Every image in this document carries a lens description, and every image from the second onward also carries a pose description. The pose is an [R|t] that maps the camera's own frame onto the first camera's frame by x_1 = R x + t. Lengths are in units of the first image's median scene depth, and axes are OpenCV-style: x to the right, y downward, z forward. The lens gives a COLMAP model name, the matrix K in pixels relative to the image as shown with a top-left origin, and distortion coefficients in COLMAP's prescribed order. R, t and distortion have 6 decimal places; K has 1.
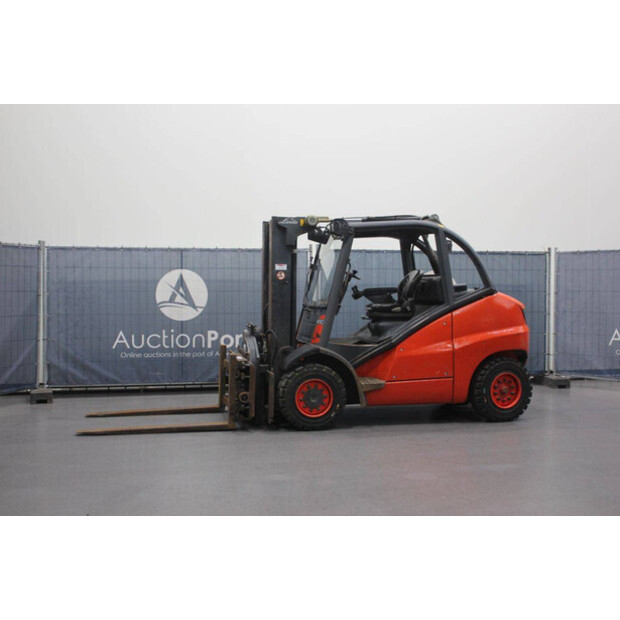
lens RADIAL K [[742.1, 0, 309.5], [0, 742.1, 308.5], [0, 0, 1]] dist [0.011015, 0.000000]
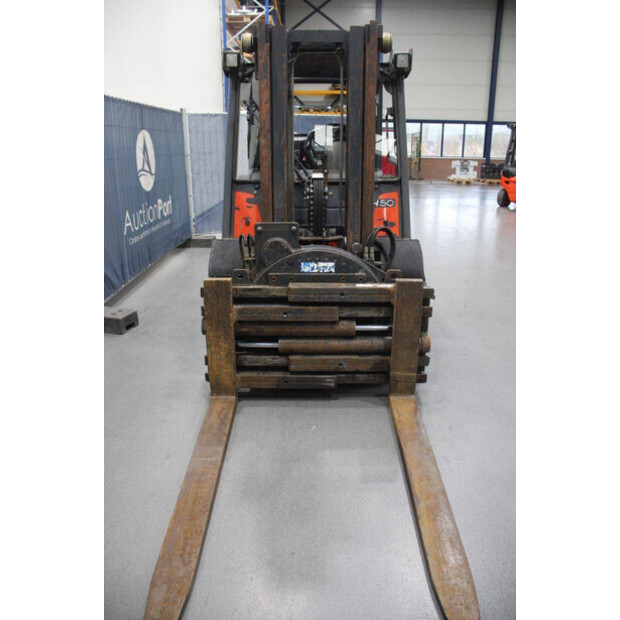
lens RADIAL K [[507.1, 0, 307.9], [0, 507.1, 308.5], [0, 0, 1]] dist [-0.162361, 0.114498]
pose [[0.208736, -0.308360, 0.928086, -0.433217], [0.035980, 0.950769, 0.307804, -0.032703], [-0.977310, -0.030858, 0.209555, 0.919419]]
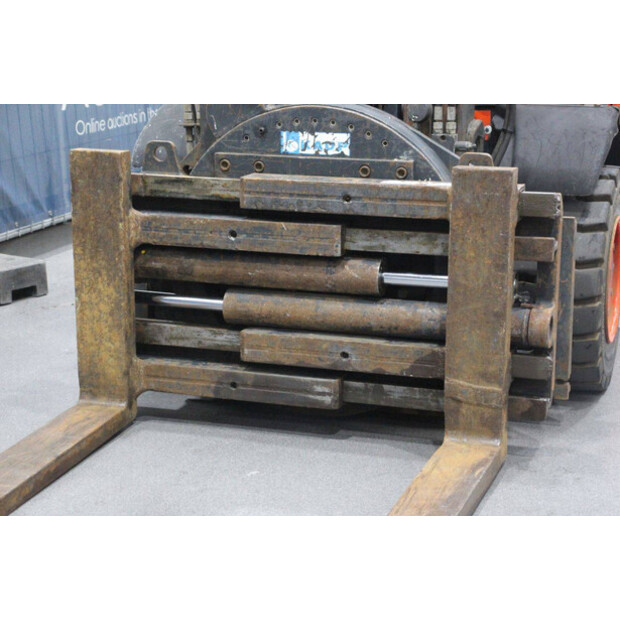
lens RADIAL K [[1350.5, 0, 304.0], [0, 1350.5, 312.9], [0, 0, 1]] dist [0.357948, 0.000000]
pose [[0.511612, -0.212064, 0.832636, -0.478849], [0.037843, 0.973685, 0.224735, 0.004068], [-0.858383, -0.083467, 0.506174, 0.757632]]
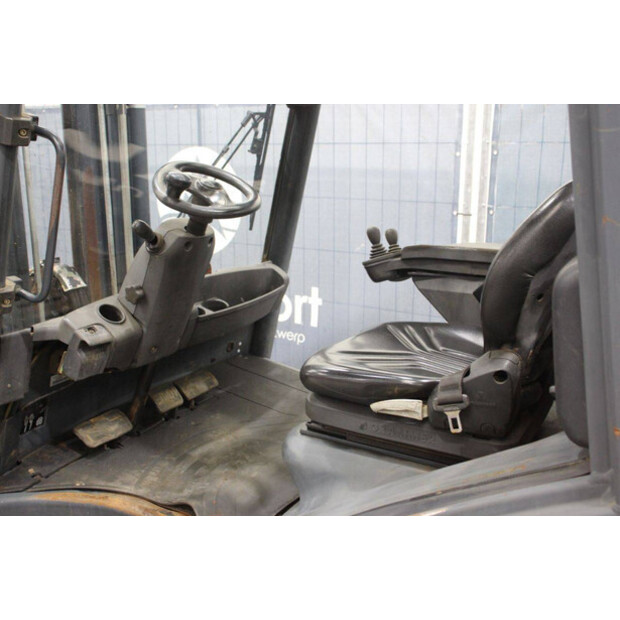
lens RADIAL K [[666.9, 0, 312.2], [0, 666.9, 310.8], [0, 0, 1]] dist [-0.040428, 0.000000]
pose [[0.756721, 0.156915, -0.634626, 0.204743], [-0.019377, 0.975723, 0.218149, -0.054034], [0.653450, -0.152780, 0.741391, 0.863596]]
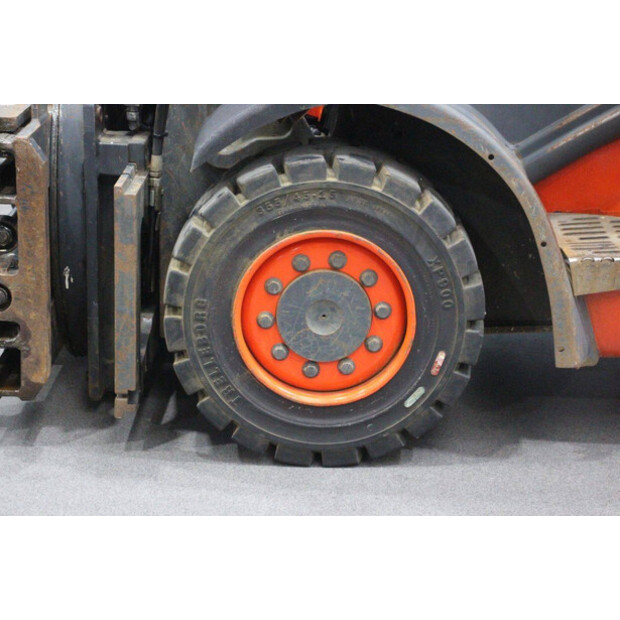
lens RADIAL K [[1443.6, 0, 309.5], [0, 1443.6, 313.8], [0, 0, 1]] dist [0.484645, 0.000000]
pose [[0.979150, 0.069334, -0.190942, 0.073321], [-0.020430, 0.968796, 0.247015, 0.017333], [0.202111, -0.237964, 0.950013, 0.562051]]
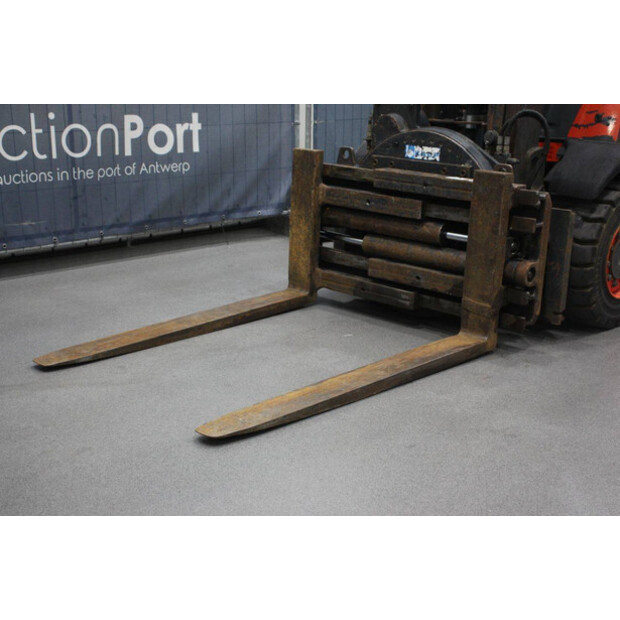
lens RADIAL K [[934.5, 0, 315.6], [0, 934.5, 308.8], [0, 0, 1]] dist [0.138066, 0.000000]
pose [[0.820571, -0.132006, 0.556091, -0.444703], [-0.002840, 0.972009, 0.234928, 0.012005], [-0.571537, -0.194355, 0.797228, 0.581023]]
